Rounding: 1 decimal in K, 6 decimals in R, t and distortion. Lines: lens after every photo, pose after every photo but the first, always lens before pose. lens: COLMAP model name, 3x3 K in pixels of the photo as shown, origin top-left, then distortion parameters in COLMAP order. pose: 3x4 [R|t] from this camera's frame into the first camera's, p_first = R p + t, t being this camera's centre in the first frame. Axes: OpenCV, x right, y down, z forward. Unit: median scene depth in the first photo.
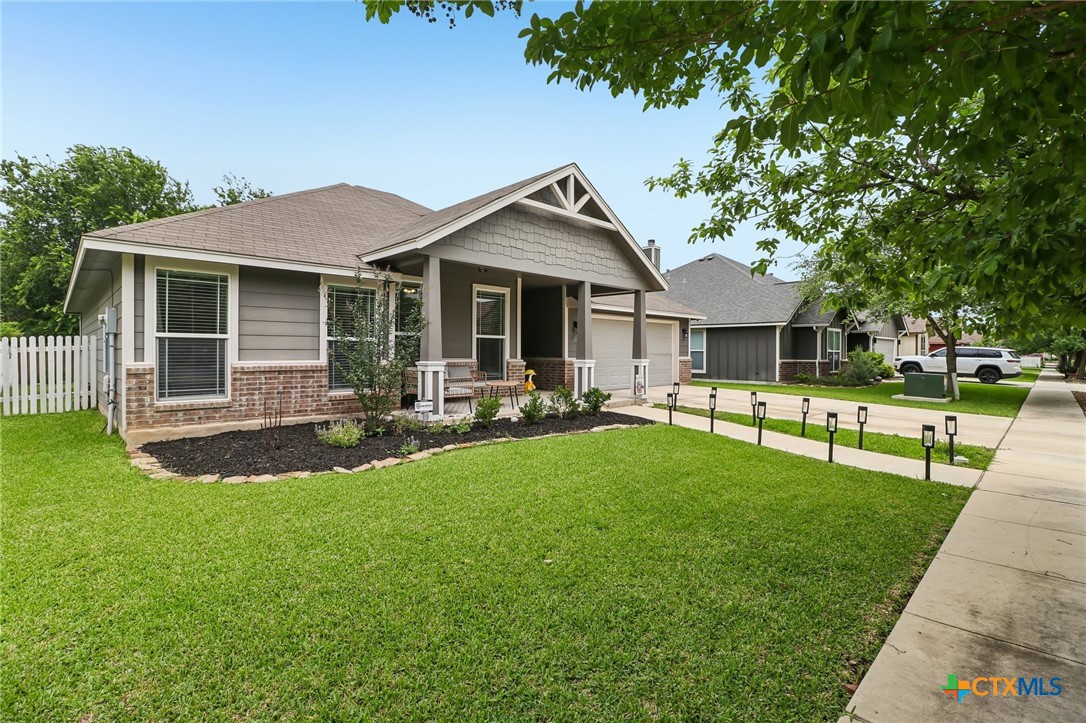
lens RADIAL K [[501.0, 0, 540.4], [0, 501.0, 358.4], [0, 0, 1]] dist [-0.017514, -0.003990]
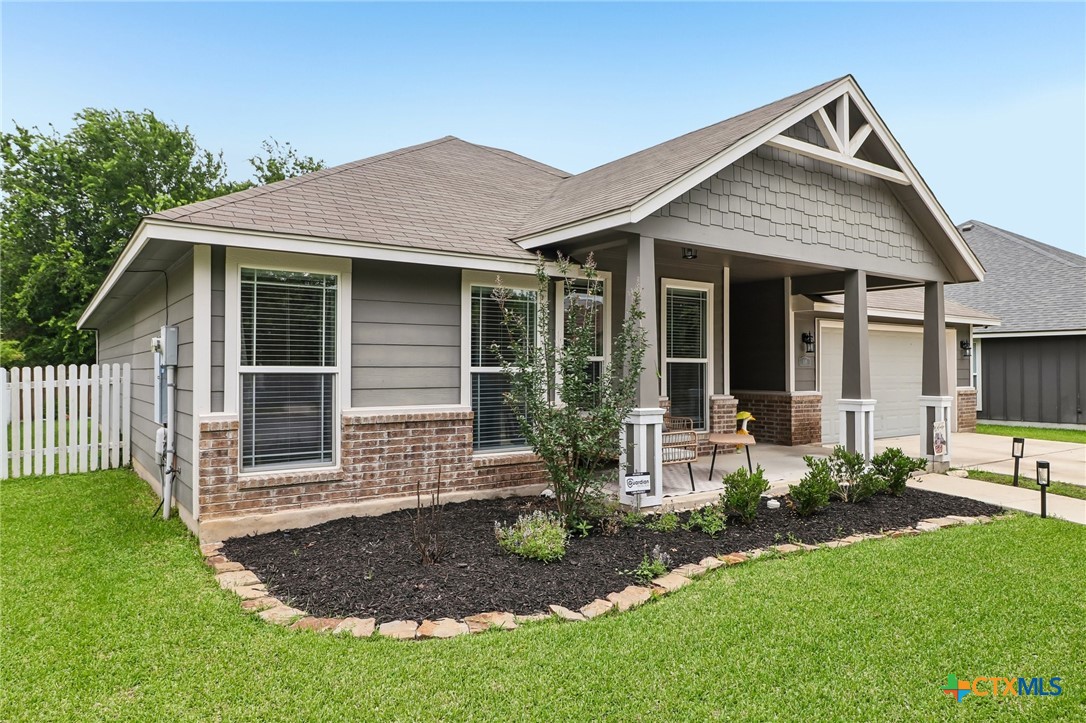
lens RADIAL K [[697.0, 0, 538.9], [0, 697.0, 366.1], [0, 0, 1]] dist [-0.003238, 0.005072]
pose [[0.985902, -0.004962, -0.167250, -0.166970], [0.001656, 0.999801, -0.019901, -0.023198], [0.167316, 0.019343, 0.985714, 0.117524]]
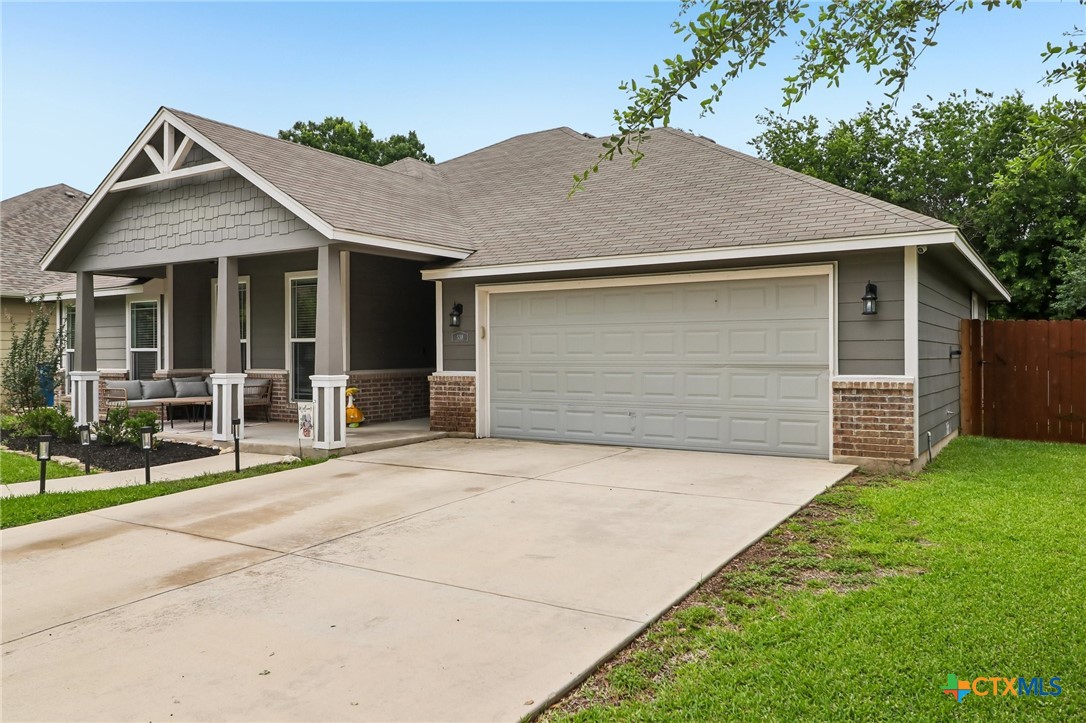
lens RADIAL K [[821.4, 0, 539.2], [0, 821.4, 361.1], [0, 0, 1]] dist [0.005634, 0.003254]
pose [[0.224092, -0.000201, -0.974568, 1.409875], [-0.009517, 0.999952, -0.002395, -0.016101], [0.974522, 0.009812, 0.224079, 1.298887]]
